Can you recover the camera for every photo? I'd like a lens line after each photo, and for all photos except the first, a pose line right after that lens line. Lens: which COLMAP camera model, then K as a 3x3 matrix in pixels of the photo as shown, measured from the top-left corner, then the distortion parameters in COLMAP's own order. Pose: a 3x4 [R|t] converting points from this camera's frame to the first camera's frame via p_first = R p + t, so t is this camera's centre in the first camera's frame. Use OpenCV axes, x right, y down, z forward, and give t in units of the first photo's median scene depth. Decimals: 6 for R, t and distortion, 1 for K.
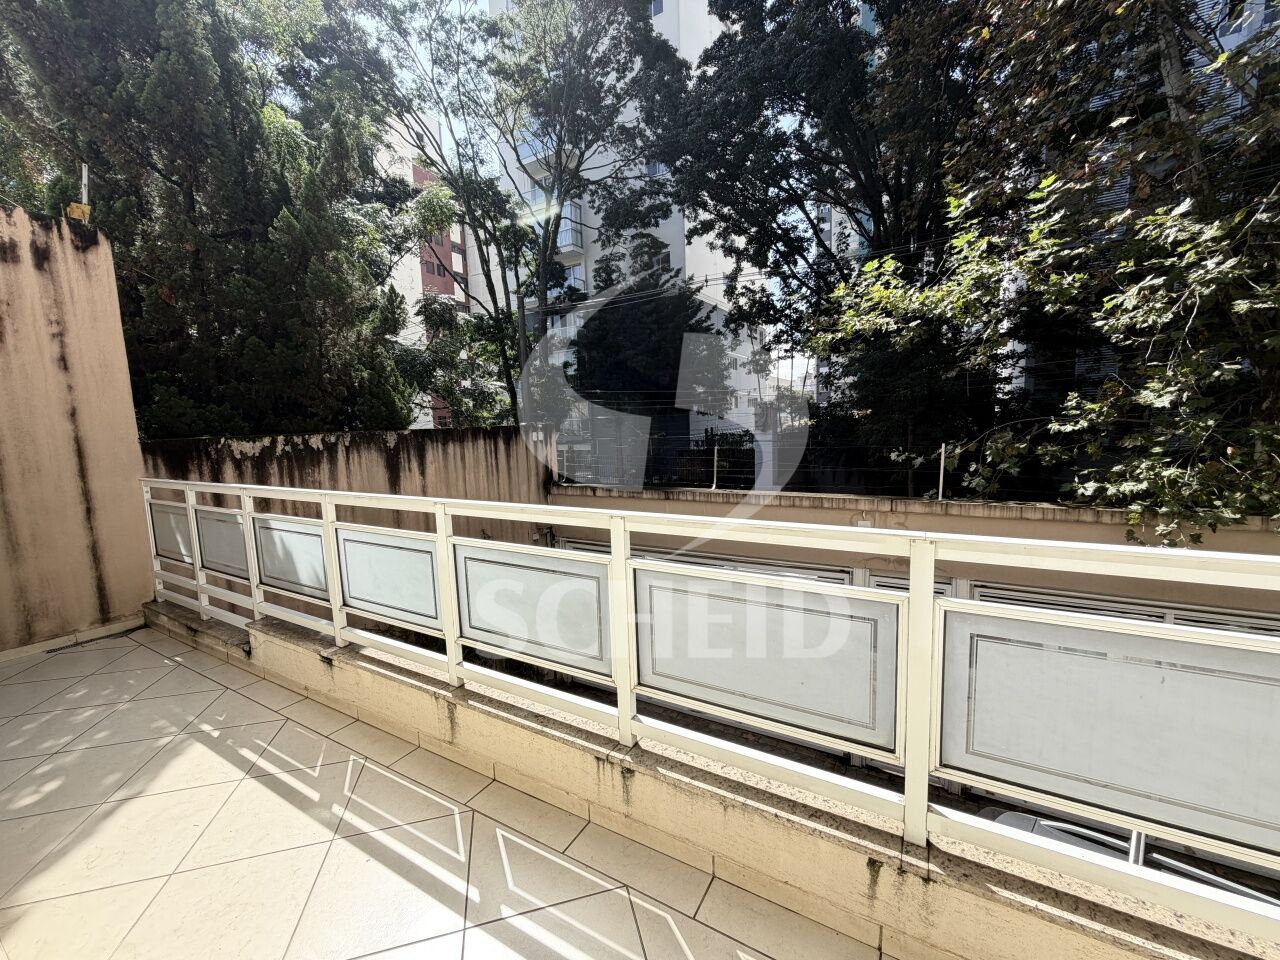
lens RADIAL K [[512.4, 0, 635.7], [0, 512.4, 478.8], [0, 0, 1]] dist [0.000825, 0.000384]
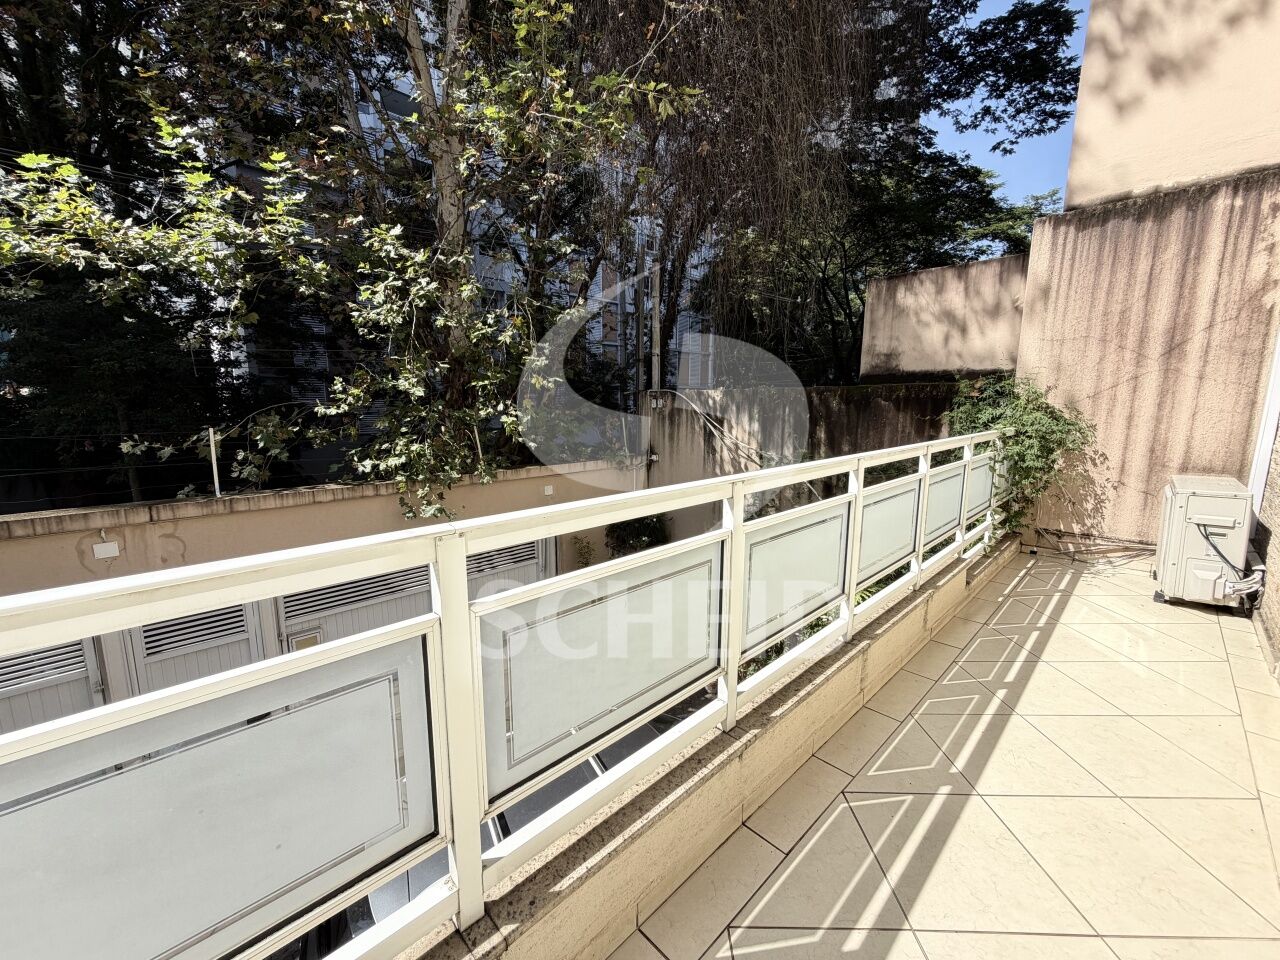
lens RADIAL K [[512.4, 0, 635.7], [0, 512.4, 478.8], [0, 0, 1]] dist [0.000825, 0.000384]
pose [[0.266583, -0.112083, 0.957273, -0.014969], [0.091380, 0.991680, 0.090664, -0.000453], [-0.959470, 0.063306, 0.274608, 0.134115]]
